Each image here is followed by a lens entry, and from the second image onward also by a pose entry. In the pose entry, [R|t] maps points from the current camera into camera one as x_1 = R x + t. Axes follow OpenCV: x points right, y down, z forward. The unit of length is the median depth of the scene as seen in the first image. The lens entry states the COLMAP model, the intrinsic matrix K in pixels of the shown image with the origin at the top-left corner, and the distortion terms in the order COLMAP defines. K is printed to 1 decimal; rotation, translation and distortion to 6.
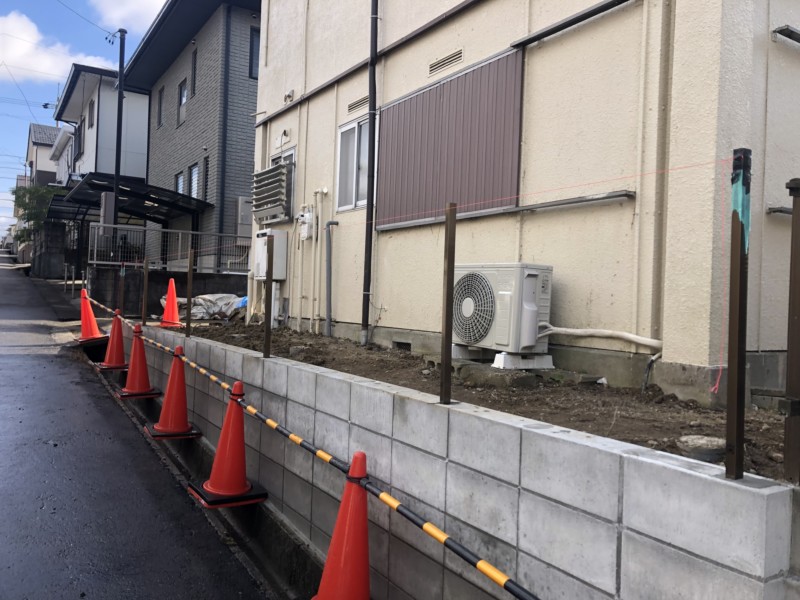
lens RADIAL K [[668.1, 0, 411.1], [0, 668.1, 295.0], [0, 0, 1]] dist [0.020989, 0.005086]
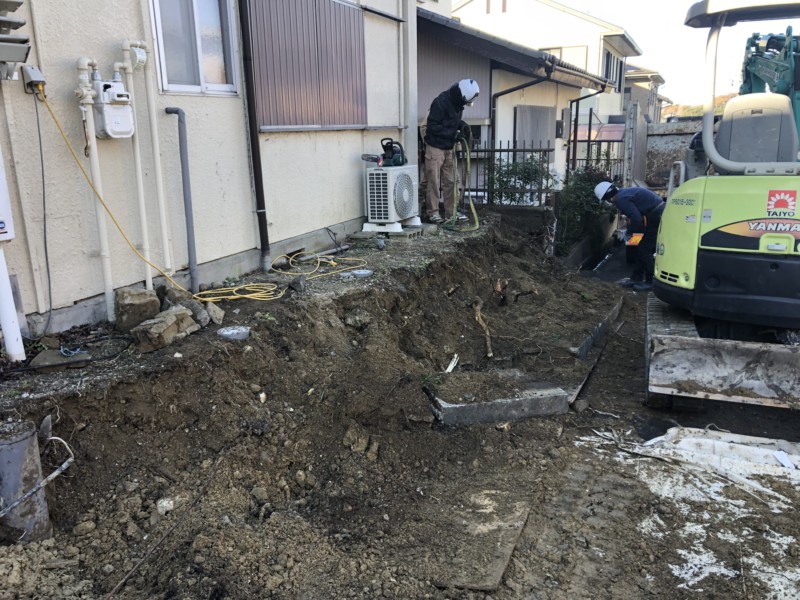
lens RADIAL K [[658.9, 0, 400.0], [0, 658.9, 300.0], [0, 0, 1]] dist [0.010113, -0.002414]
pose [[-0.561420, -0.241557, 0.791491, -0.837812], [-0.014002, 0.959085, 0.282773, -0.129413], [-0.827413, 0.147672, -0.541831, 1.320690]]
